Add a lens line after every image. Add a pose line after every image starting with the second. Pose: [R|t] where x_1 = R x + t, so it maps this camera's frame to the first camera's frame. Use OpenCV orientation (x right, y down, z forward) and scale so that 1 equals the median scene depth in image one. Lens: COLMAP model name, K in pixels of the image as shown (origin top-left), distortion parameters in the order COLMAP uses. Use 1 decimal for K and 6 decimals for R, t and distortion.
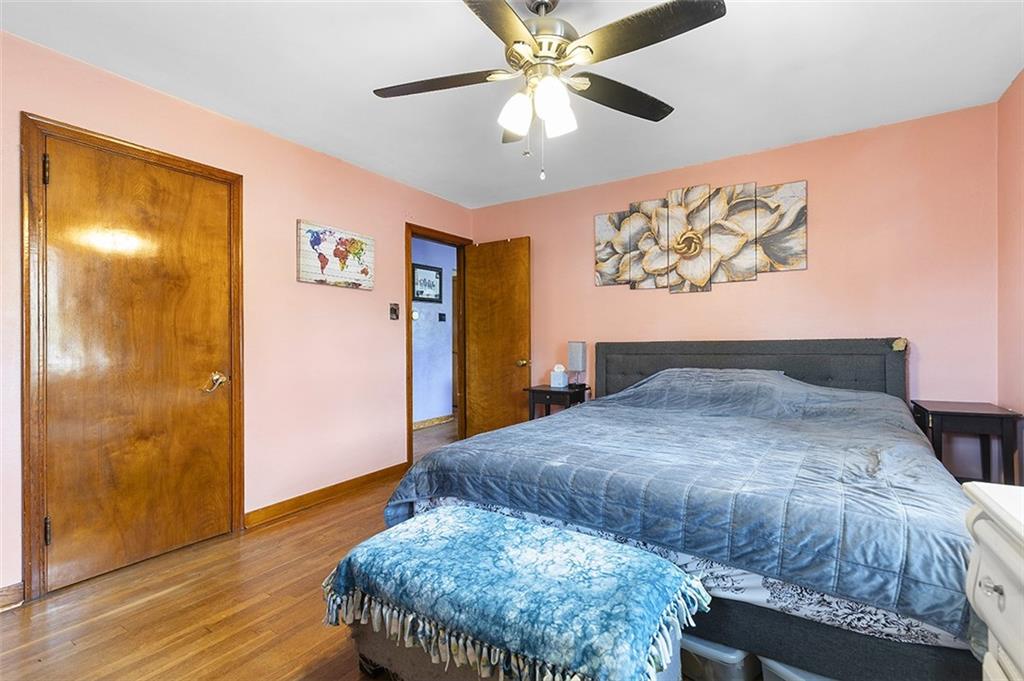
lens RADIAL K [[459.8, 0, 519.0], [0, 459.8, 340.4], [0, 0, 1]] dist [0.006029, -0.003129]
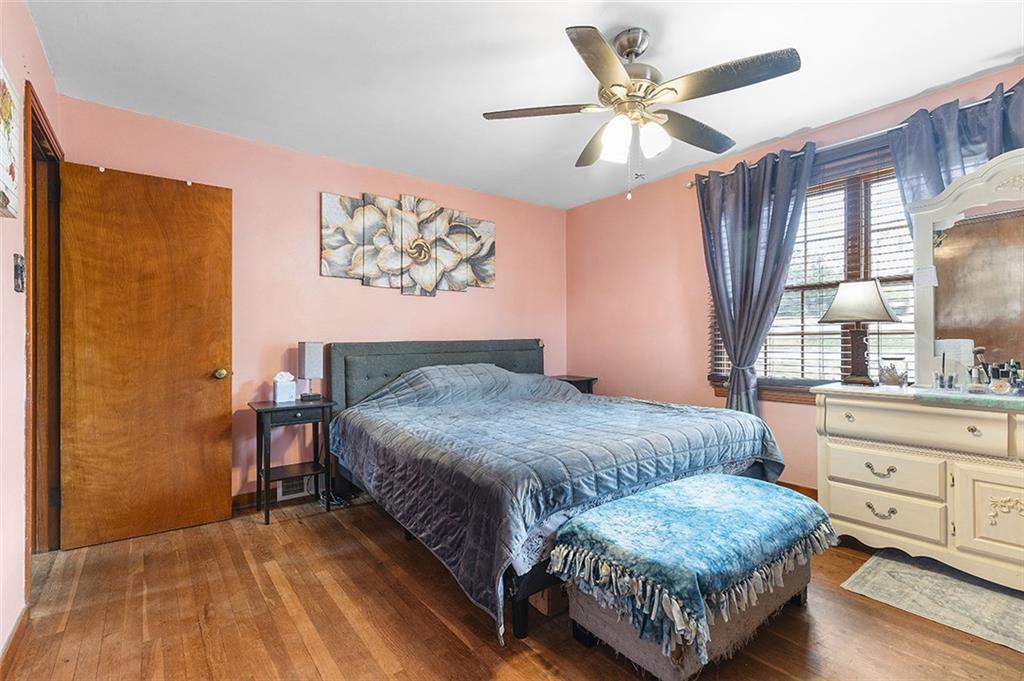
lens RADIAL K [[459.8, 0, 515.5], [0, 459.8, 340.5], [0, 0, 1]] dist [0.006029, -0.003129]
pose [[0.346732, 0.004910, 0.937951, -0.556292], [0.005679, 0.999957, -0.007334, 0.008608], [-0.937947, 0.007870, 0.346689, 0.422875]]
